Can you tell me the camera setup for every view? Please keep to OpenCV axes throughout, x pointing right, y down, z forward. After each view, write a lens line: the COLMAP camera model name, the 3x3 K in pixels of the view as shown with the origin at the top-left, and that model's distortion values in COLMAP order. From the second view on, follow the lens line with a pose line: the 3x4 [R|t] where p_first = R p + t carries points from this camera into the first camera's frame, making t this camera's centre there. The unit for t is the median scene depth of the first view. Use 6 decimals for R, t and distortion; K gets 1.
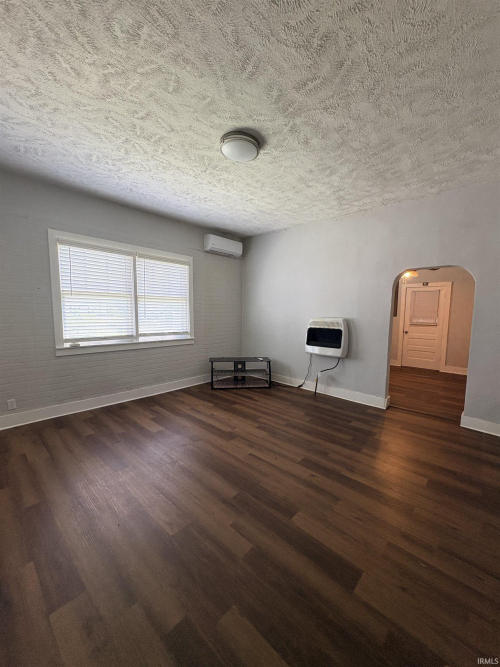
lens RADIAL K [[264.5, 0, 249.8], [0, 264.5, 336.2], [0, 0, 1]] dist [0.006810, -0.000782]
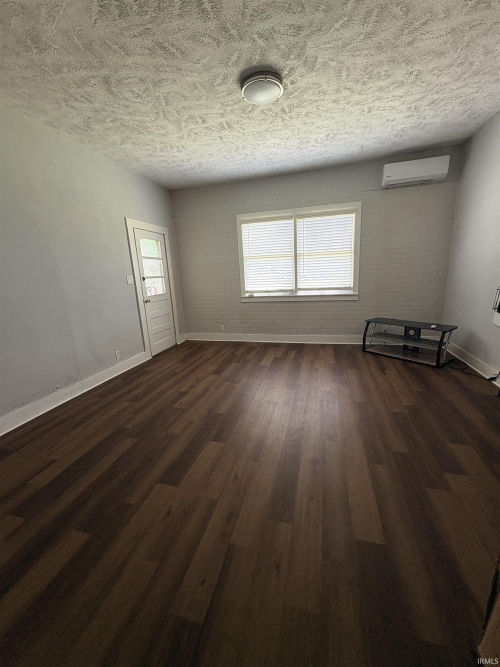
lens RADIAL K [[264.5, 0, 250.4], [0, 264.5, 334.5], [0, 0, 1]] dist [0.006810, -0.000782]
pose [[0.463499, 0.165897, -0.870429, 0.532555], [-0.028523, 0.984602, 0.172470, -0.003426], [0.885638, -0.055112, 0.461094, 0.274663]]
